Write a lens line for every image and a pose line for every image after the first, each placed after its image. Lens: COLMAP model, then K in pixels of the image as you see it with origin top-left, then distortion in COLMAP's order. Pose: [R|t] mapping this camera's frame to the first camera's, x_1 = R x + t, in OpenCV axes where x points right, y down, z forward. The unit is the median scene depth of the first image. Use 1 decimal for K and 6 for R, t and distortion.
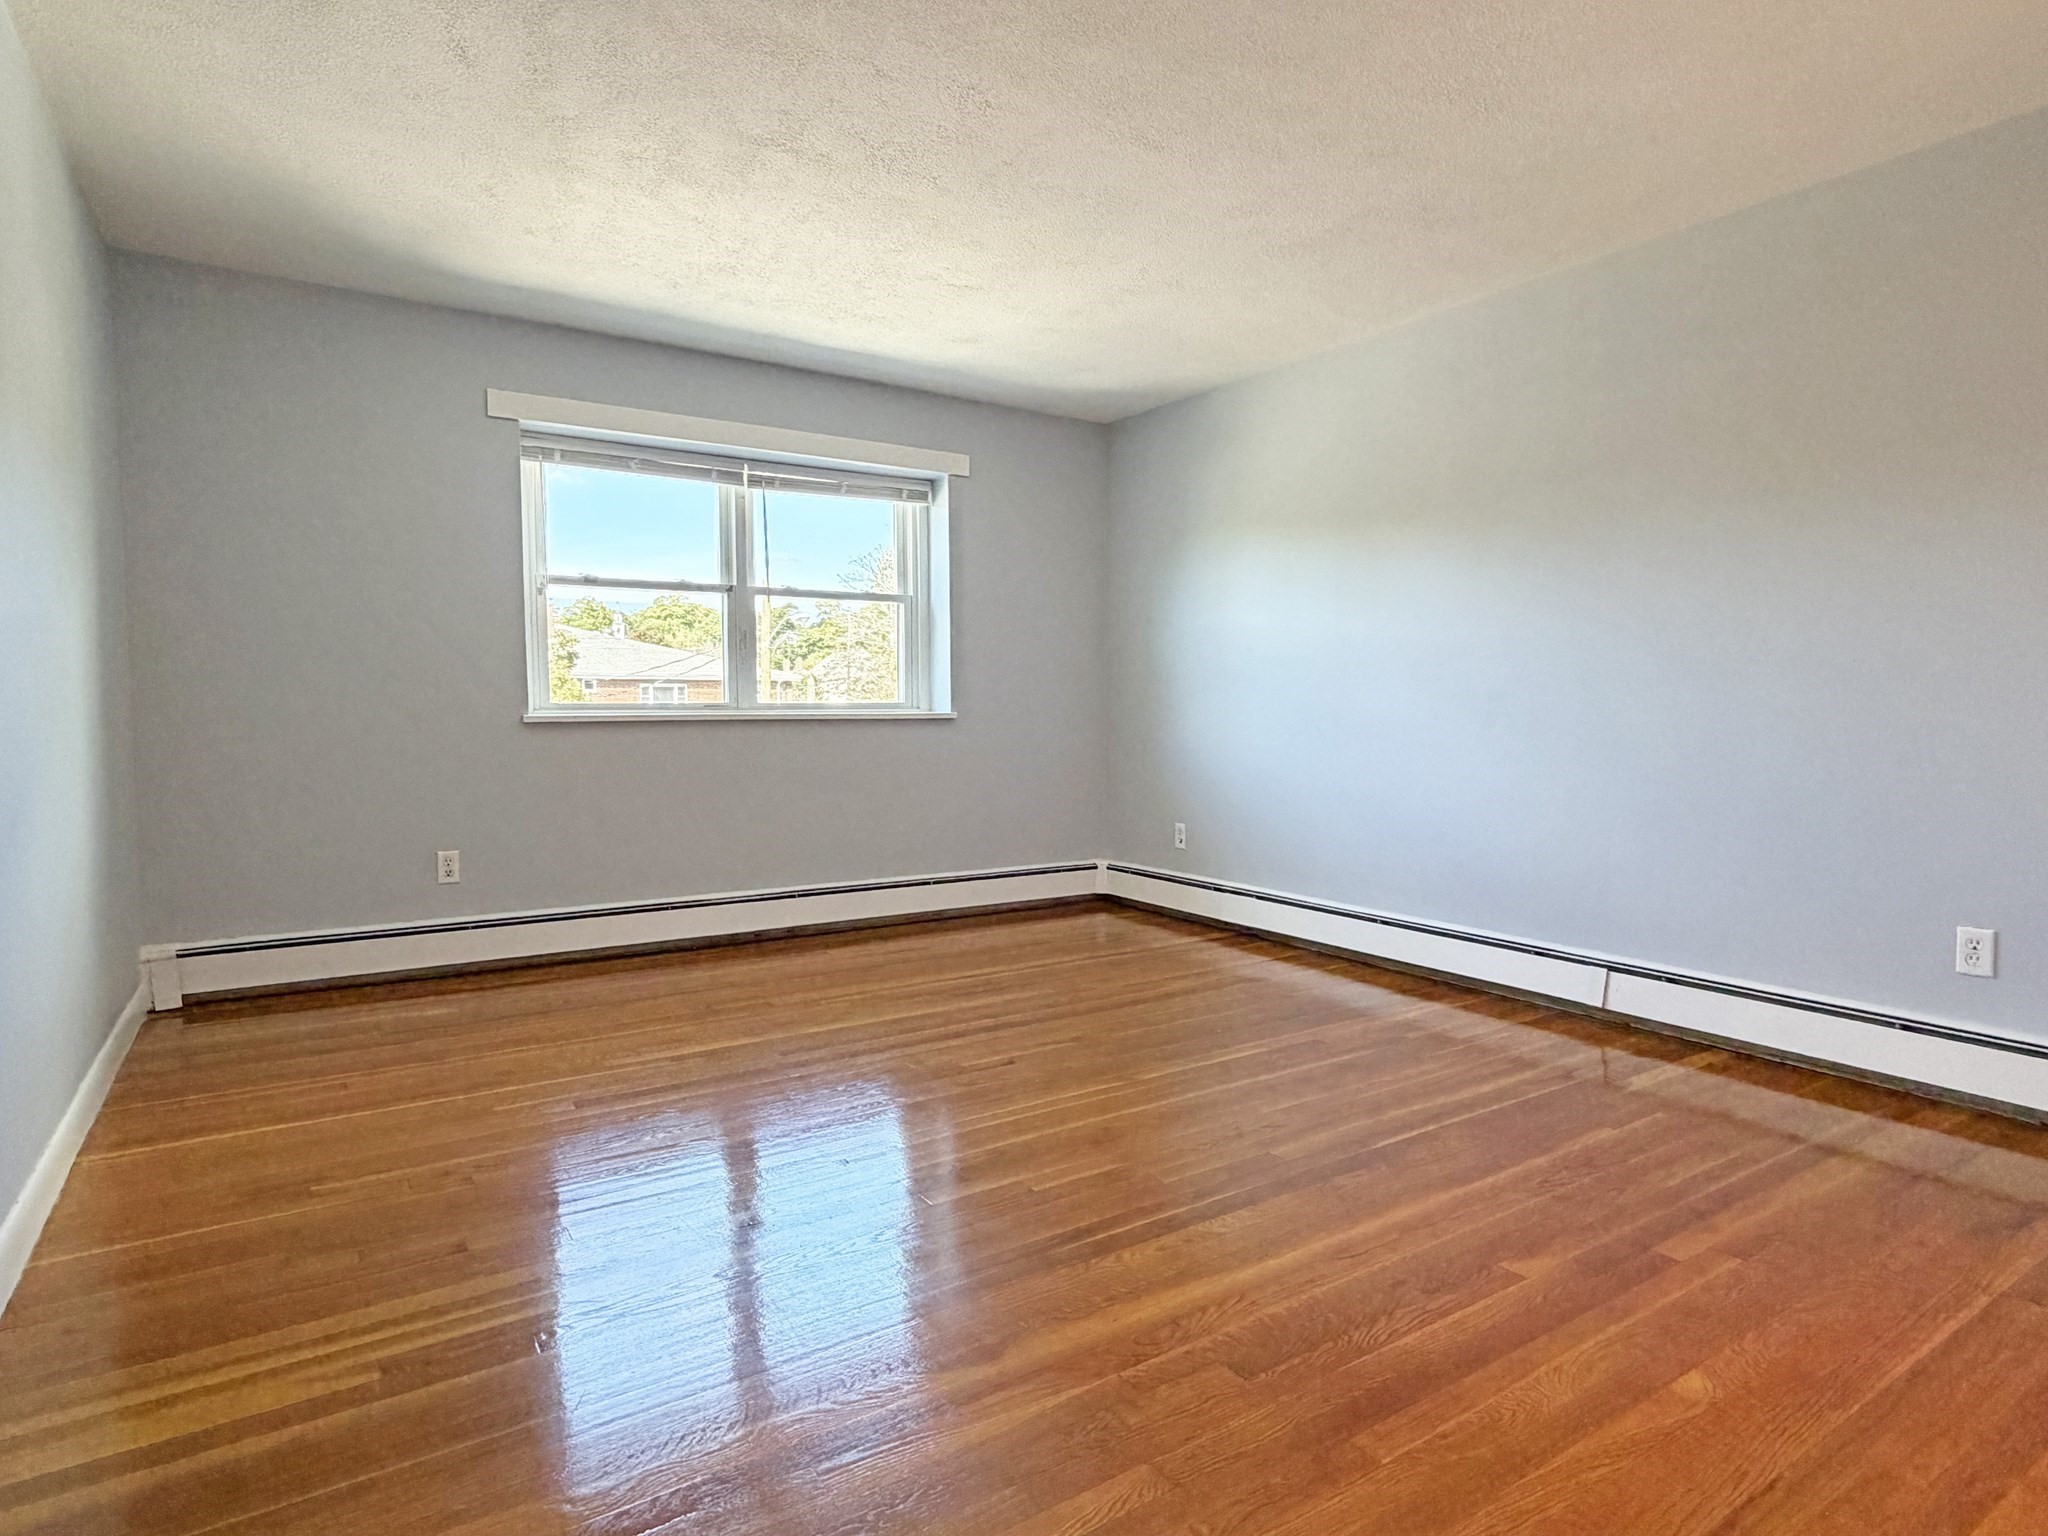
lens RADIAL K [[1116.1, 0, 1024.0], [0, 1116.1, 768.0], [0, 0, 1]] dist [-0.001600, 0.000516]
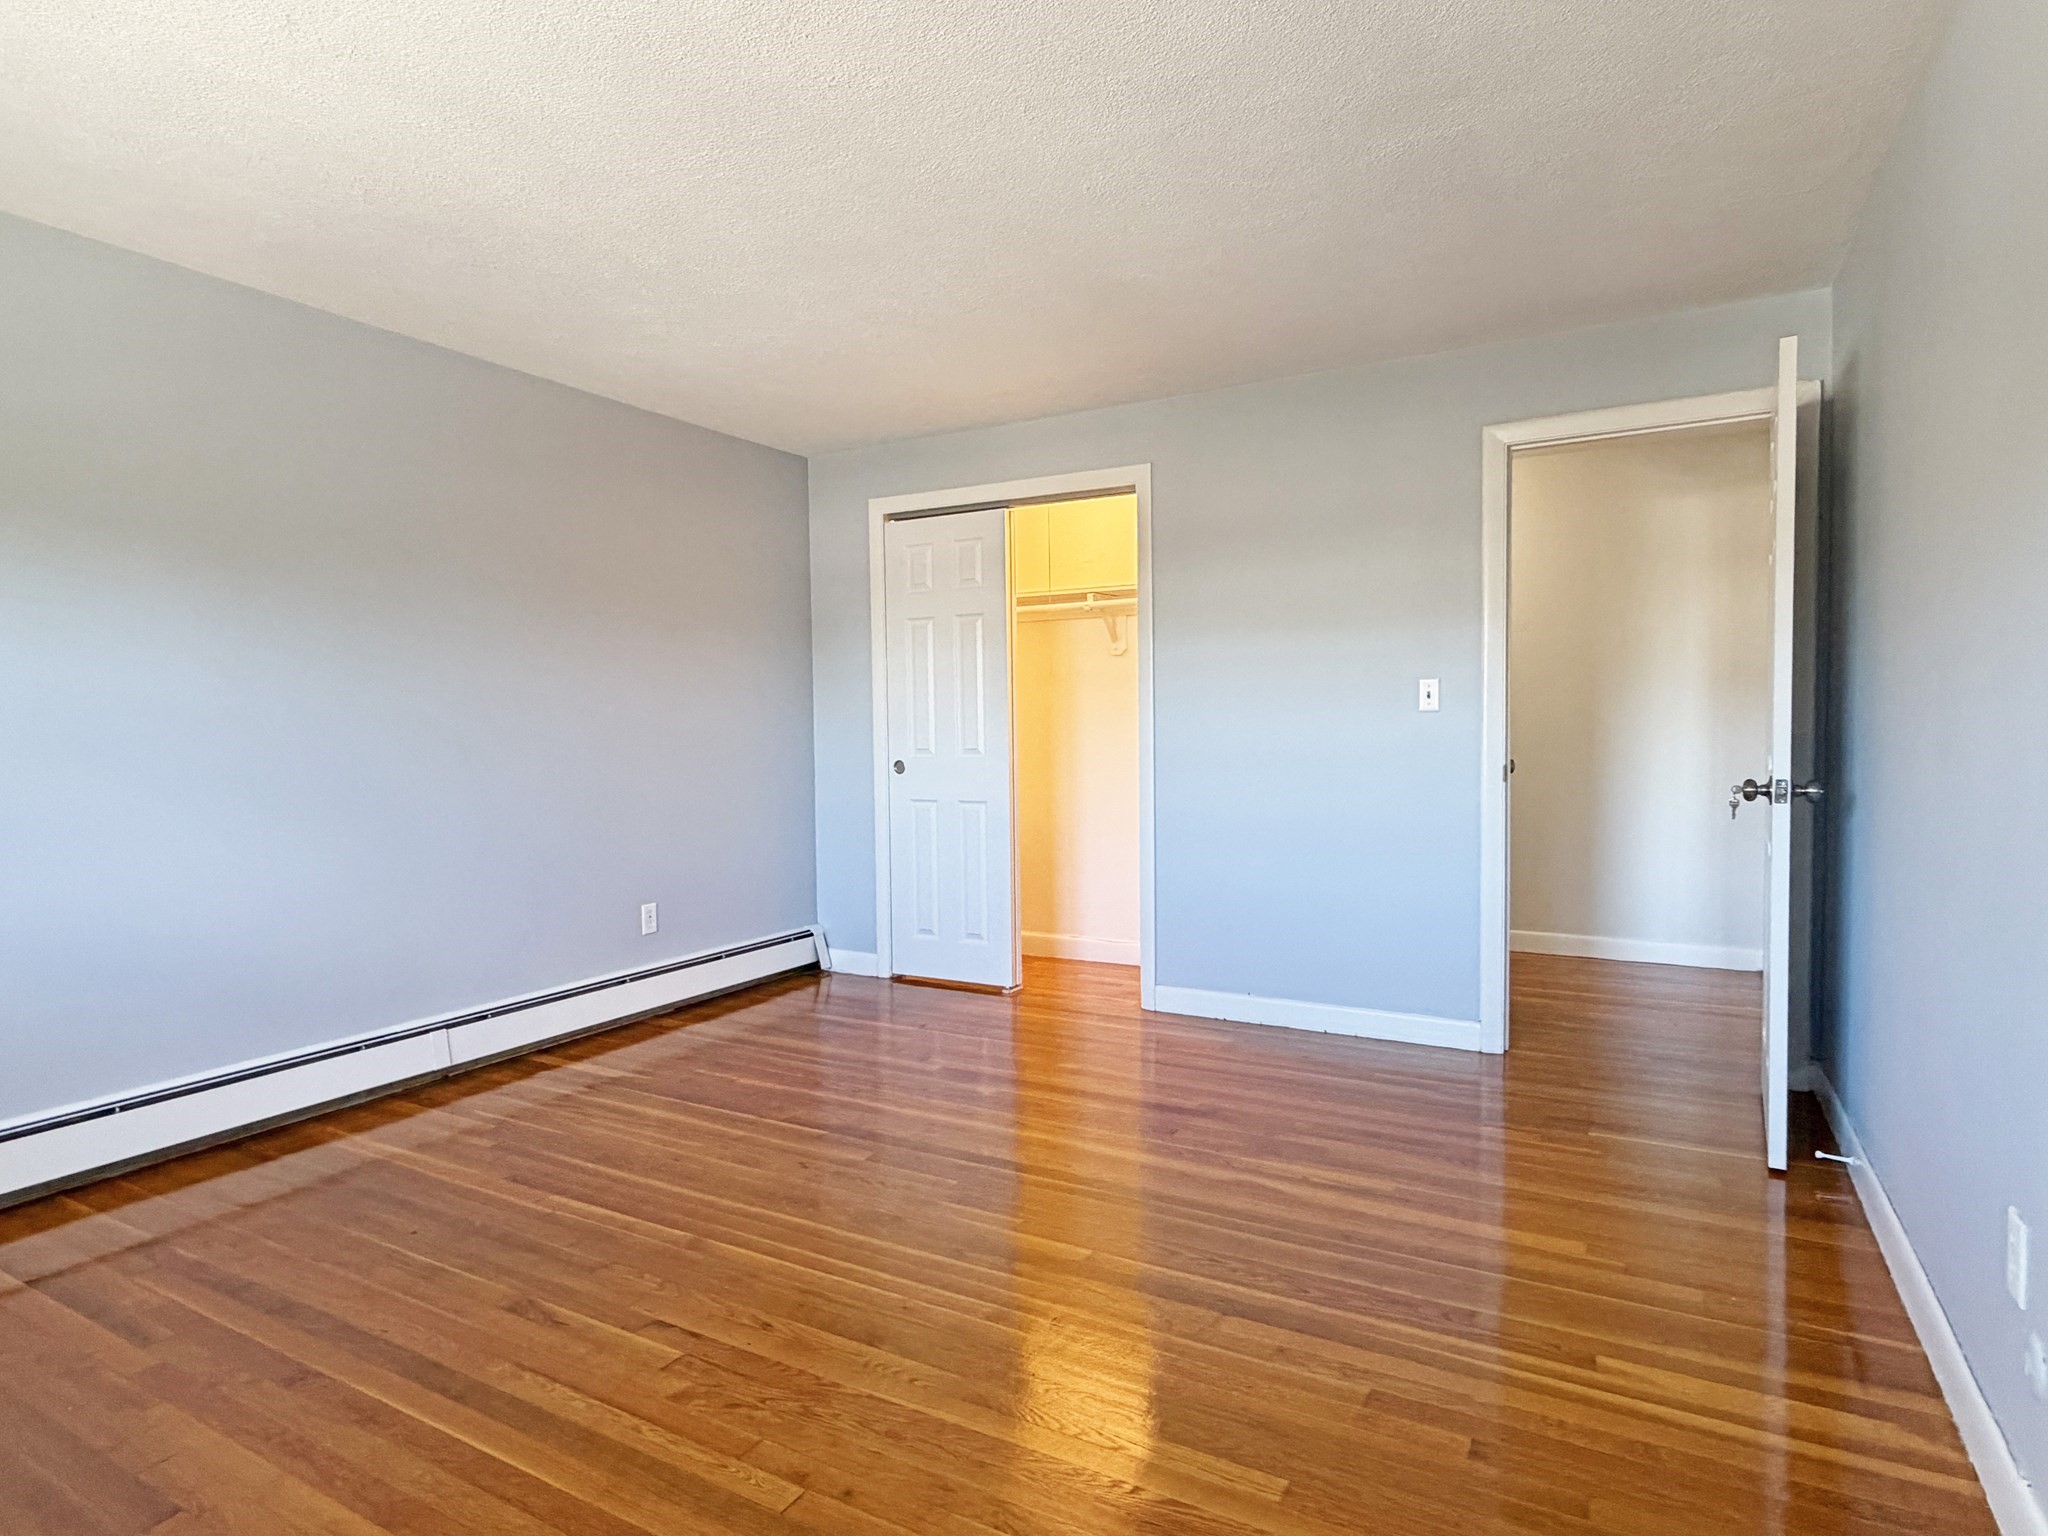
lens RADIAL K [[1116.1, 0, 1024.0], [0, 1116.1, 768.0], [0, 0, 1]] dist [-0.001600, 0.000516]
pose [[-0.453749, -0.031982, 0.890555, -0.776924], [0.058780, 0.996105, 0.065722, -0.119561], [-0.889189, 0.082168, -0.450102, 1.167107]]
